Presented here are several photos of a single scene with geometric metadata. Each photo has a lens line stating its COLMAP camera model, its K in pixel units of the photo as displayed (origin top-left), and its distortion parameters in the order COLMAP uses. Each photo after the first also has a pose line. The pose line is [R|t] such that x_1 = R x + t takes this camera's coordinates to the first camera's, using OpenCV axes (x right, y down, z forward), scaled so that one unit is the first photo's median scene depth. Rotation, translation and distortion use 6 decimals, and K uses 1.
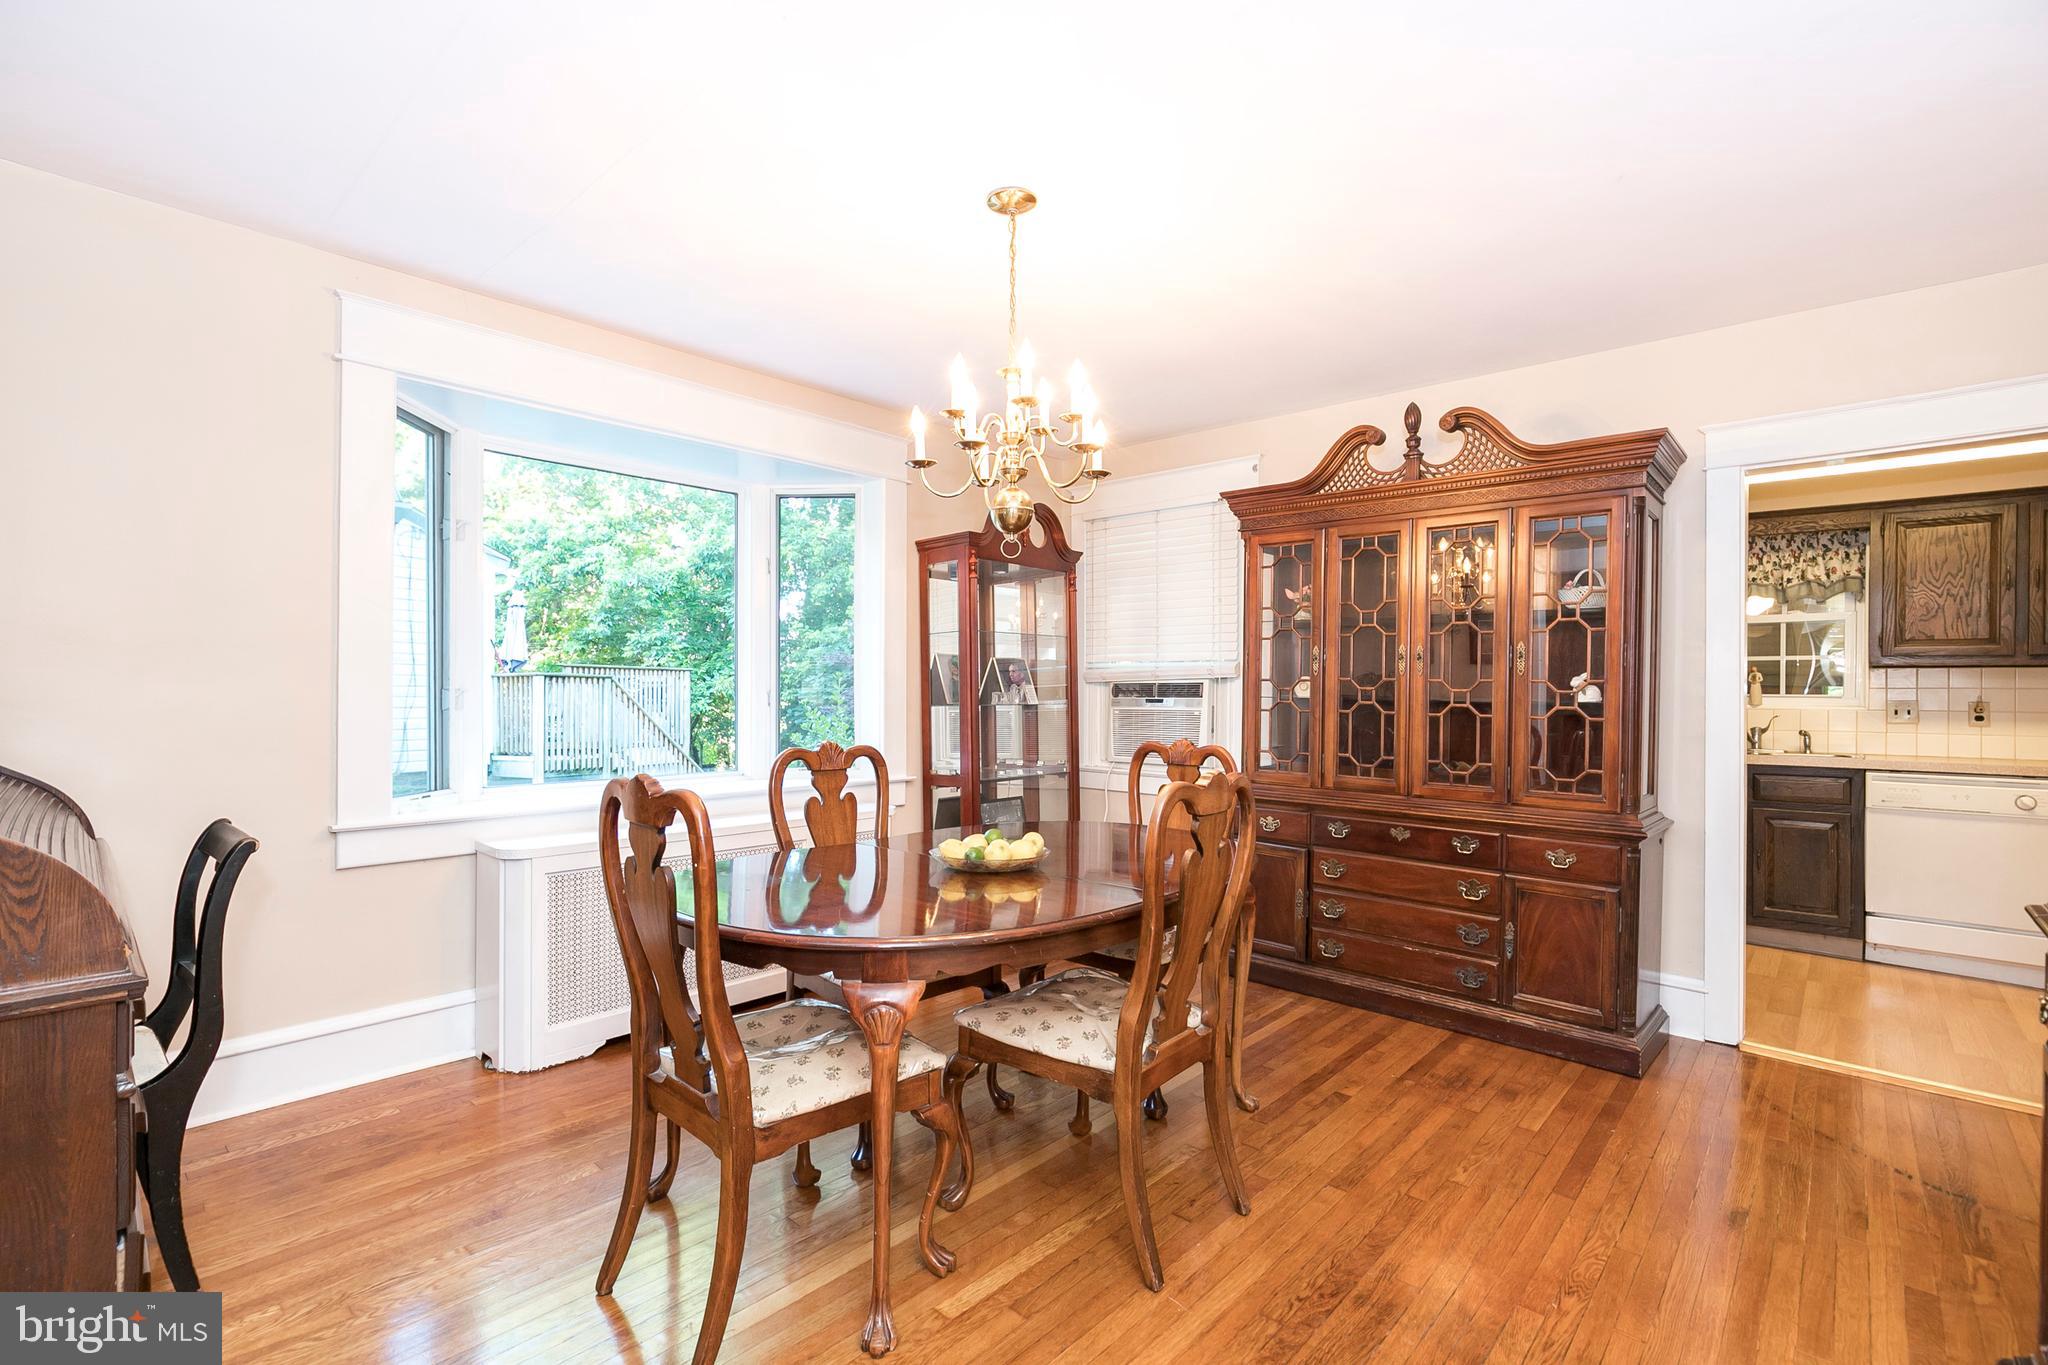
lens RADIAL K [[933.6, 0, 1023.6], [0, 933.6, 700.4], [0, 0, 1]] dist [-0.014889, 0.003177]
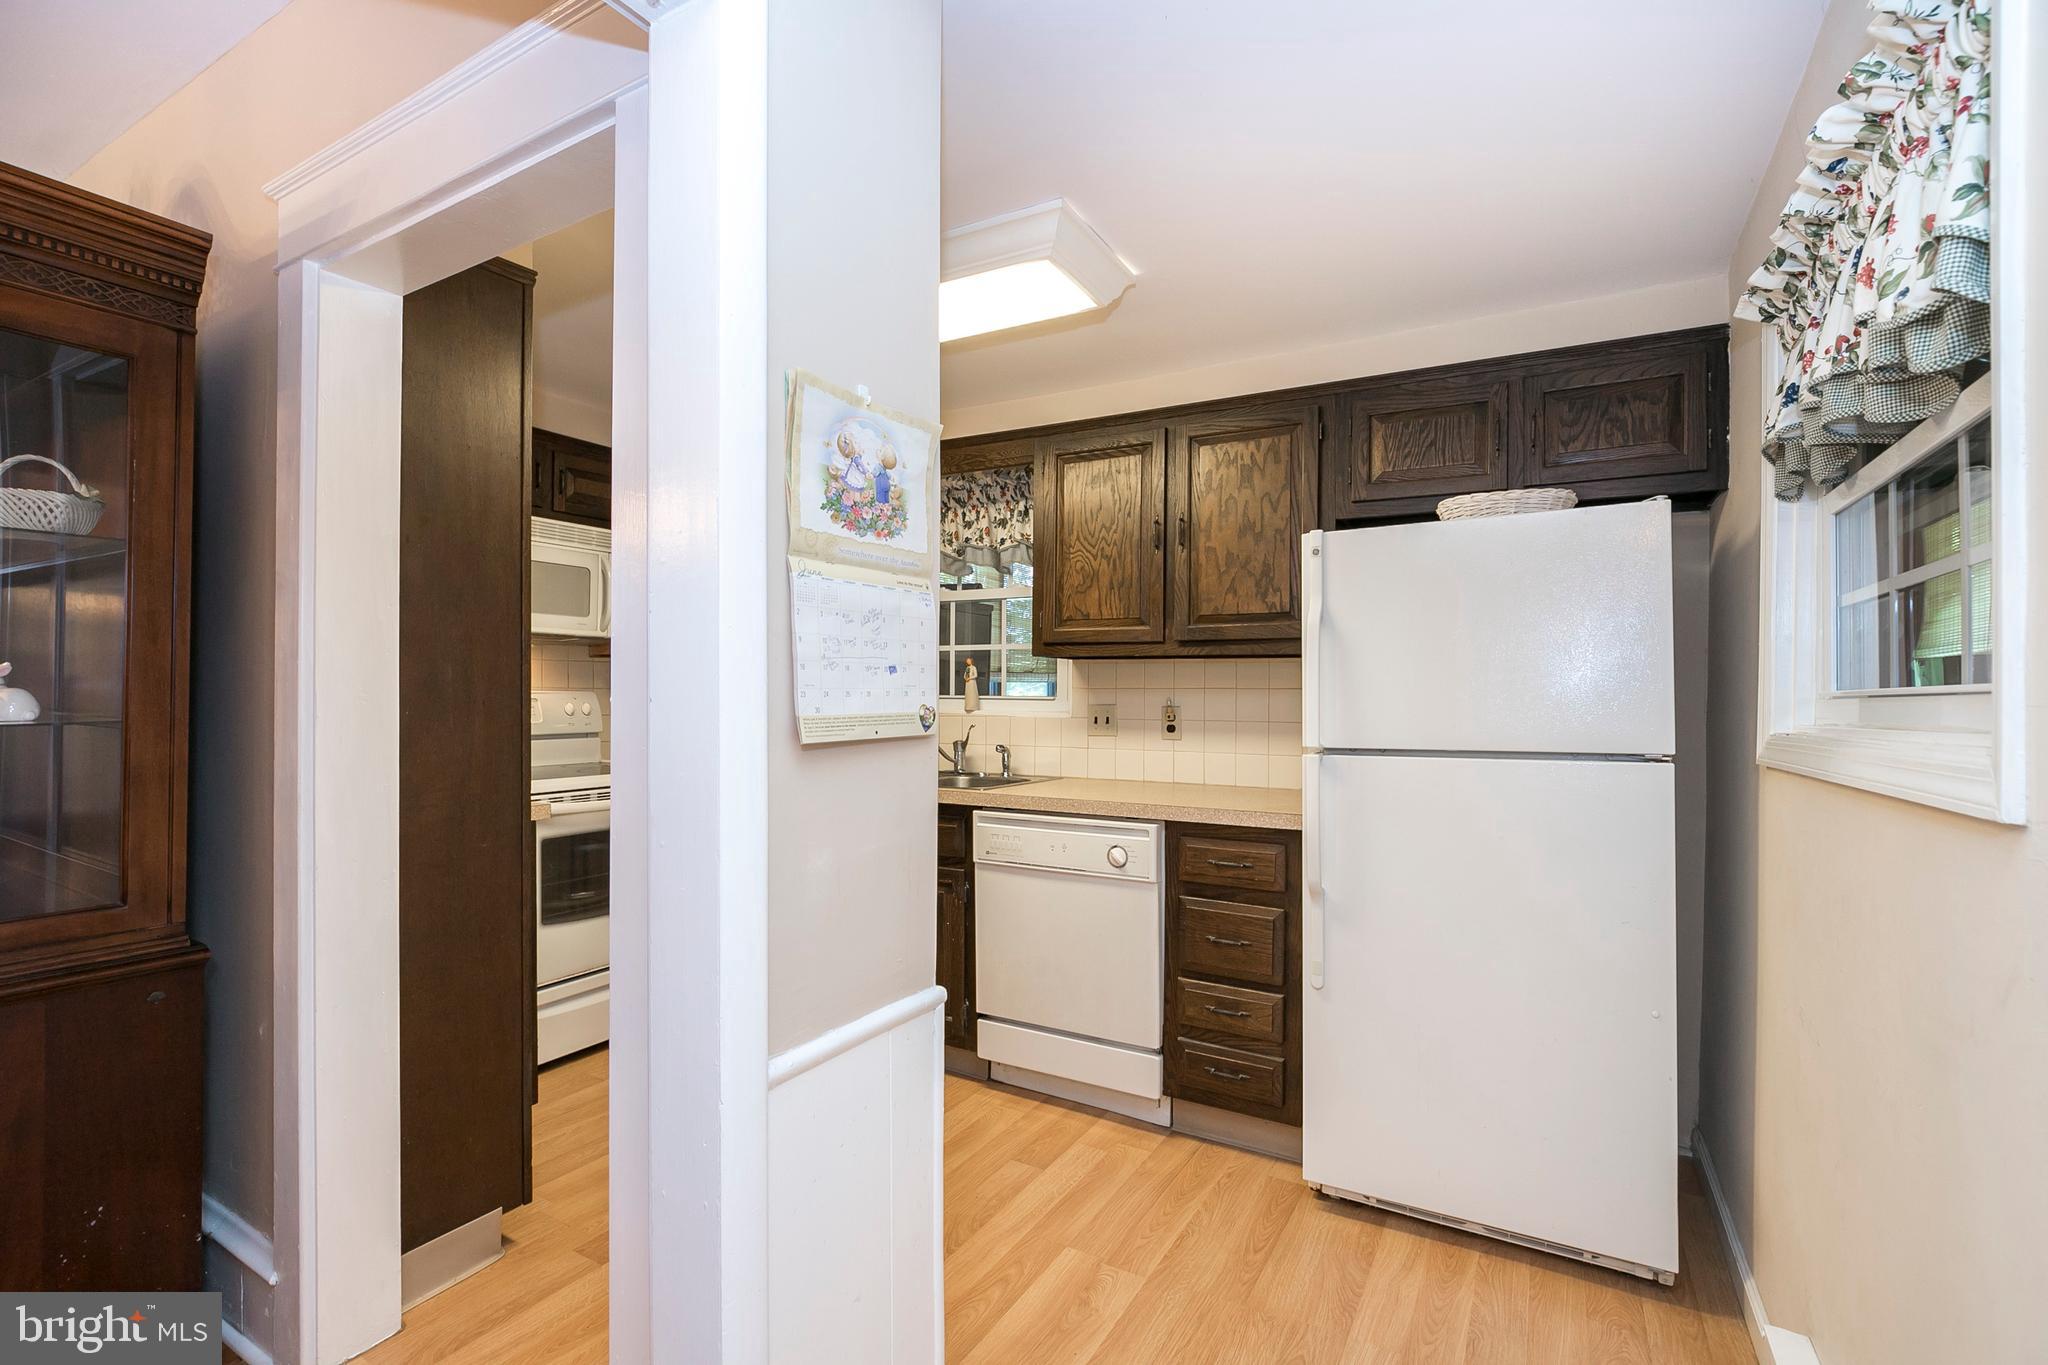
lens RADIAL K [[933.6, 0, 1026.3], [0, 933.6, 694.4], [0, 0, 1]] dist [-0.014889, 0.003177]
pose [[0.976690, -0.004550, 0.214608, 0.818894], [0.005479, 0.999978, -0.003735, -0.005614], [-0.214587, 0.004824, 0.976693, 0.321470]]
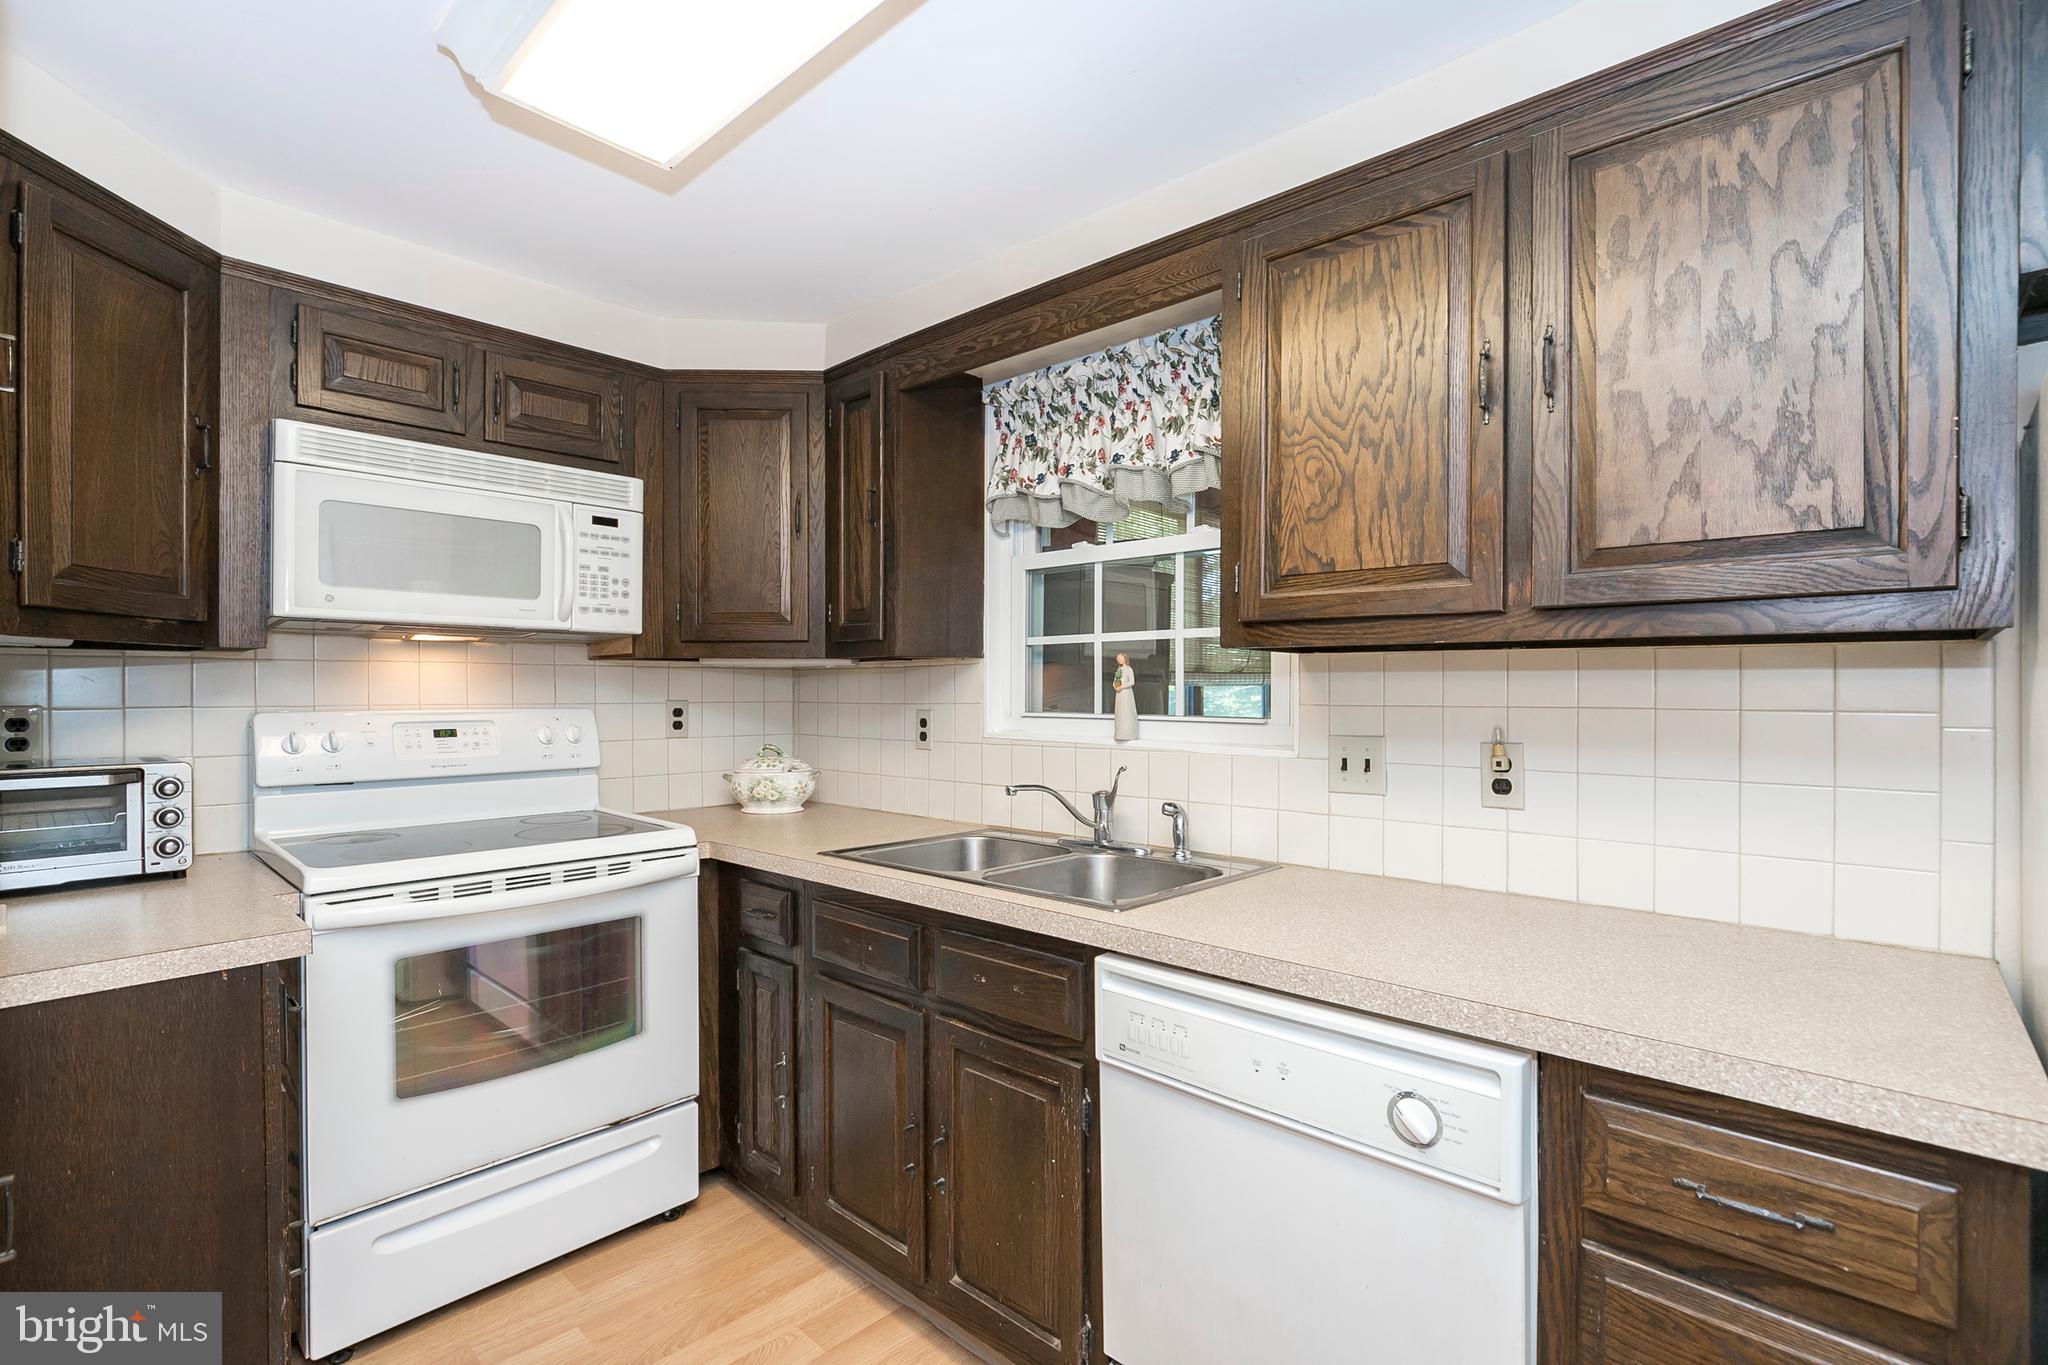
lens RADIAL K [[933.6, 0, 1022.0], [0, 933.6, 700.4], [0, 0, 1]] dist [-0.014889, 0.003177]
pose [[0.999783, -0.009559, -0.018522, 0.910459], [0.009655, 0.999940, 0.005106, -0.020014], [0.018473, -0.005284, 0.999815, 0.665912]]
